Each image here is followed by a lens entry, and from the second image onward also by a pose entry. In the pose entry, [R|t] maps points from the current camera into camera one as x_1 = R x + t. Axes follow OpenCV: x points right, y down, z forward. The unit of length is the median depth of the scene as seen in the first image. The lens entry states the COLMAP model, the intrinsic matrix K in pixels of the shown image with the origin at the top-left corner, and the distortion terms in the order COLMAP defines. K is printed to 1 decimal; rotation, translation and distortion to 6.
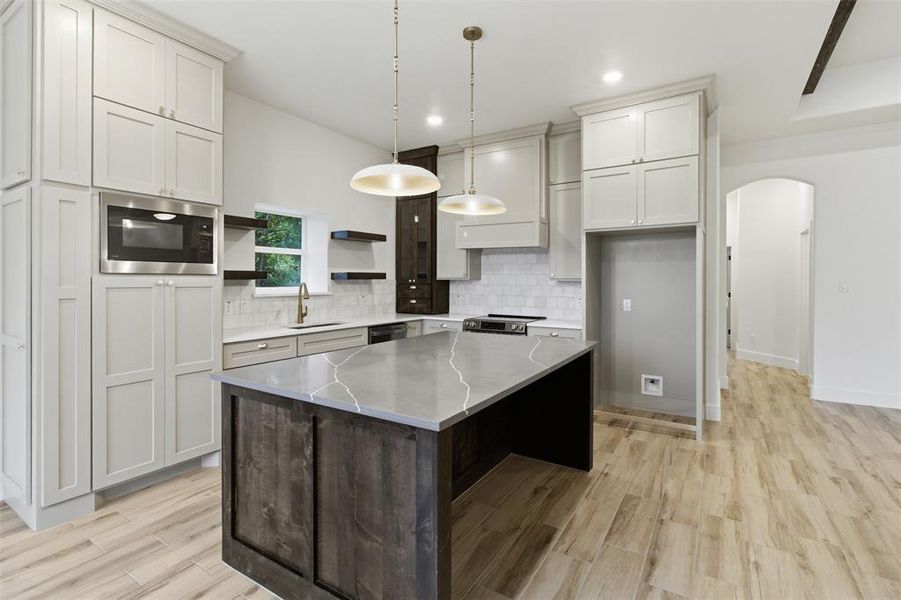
lens RADIAL K [[425.9, 0, 449.6], [0, 425.9, 295.5], [0, 0, 1]] dist [-0.001784, -0.000205]
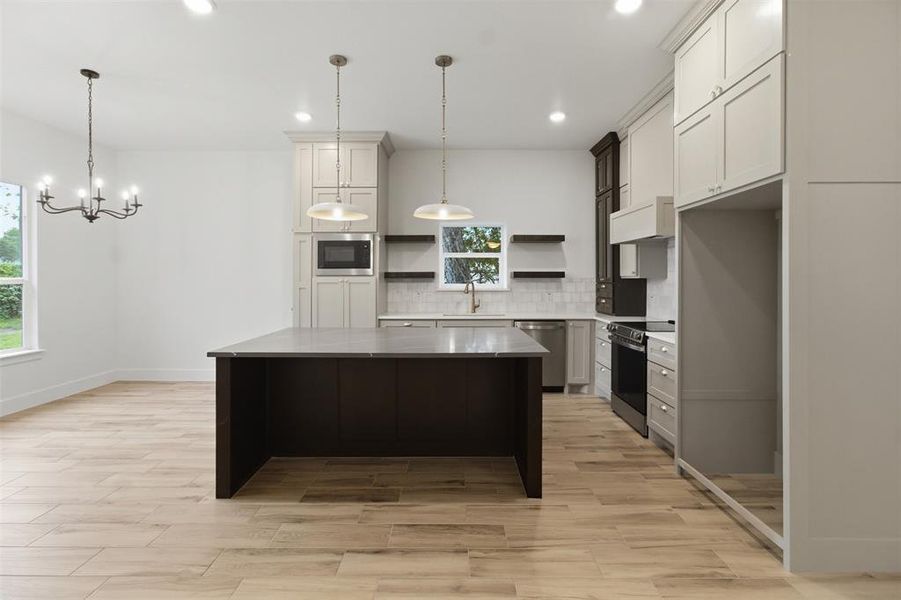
lens RADIAL K [[415.5, 0, 449.2], [0, 415.5, 291.5], [0, 0, 1]] dist [-0.002550, -0.000169]
pose [[0.535941, 0.023664, -0.843924, 0.929949], [-0.027805, 0.999560, 0.010370, -0.012867], [0.843798, 0.017908, 0.536363, 0.393686]]
